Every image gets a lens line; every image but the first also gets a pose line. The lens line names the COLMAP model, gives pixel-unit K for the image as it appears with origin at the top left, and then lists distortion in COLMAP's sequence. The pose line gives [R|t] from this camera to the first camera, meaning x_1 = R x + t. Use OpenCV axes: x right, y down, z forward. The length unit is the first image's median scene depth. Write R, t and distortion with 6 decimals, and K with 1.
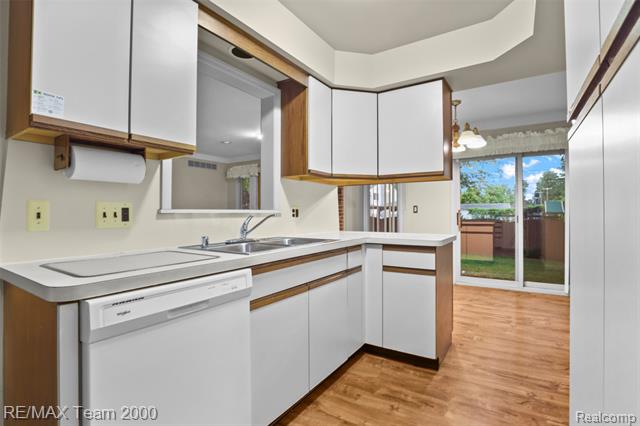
lens RADIAL K [[303.7, 0, 325.3], [0, 303.7, 208.2], [0, 0, 1]] dist [-0.029380, 0.002204]
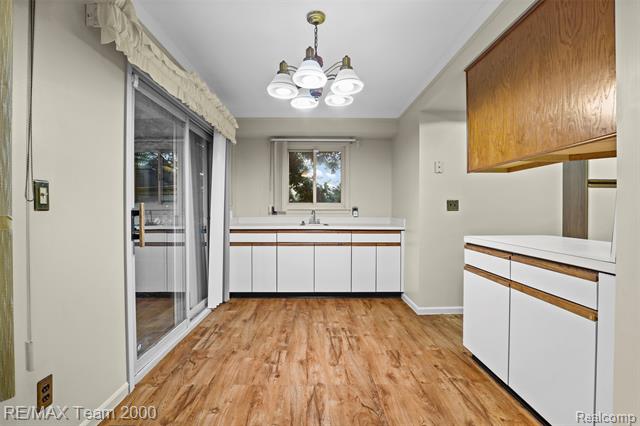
lens RADIAL K [[303.7, 0, 318.5], [0, 303.7, 213.5], [0, 0, 1]] dist [-0.029380, 0.002204]
pose [[-0.553998, -0.005859, 0.832497, -0.094961], [-0.015040, 0.999882, -0.002972, 0.046733], [-0.832382, -0.014167, -0.554021, 2.679275]]
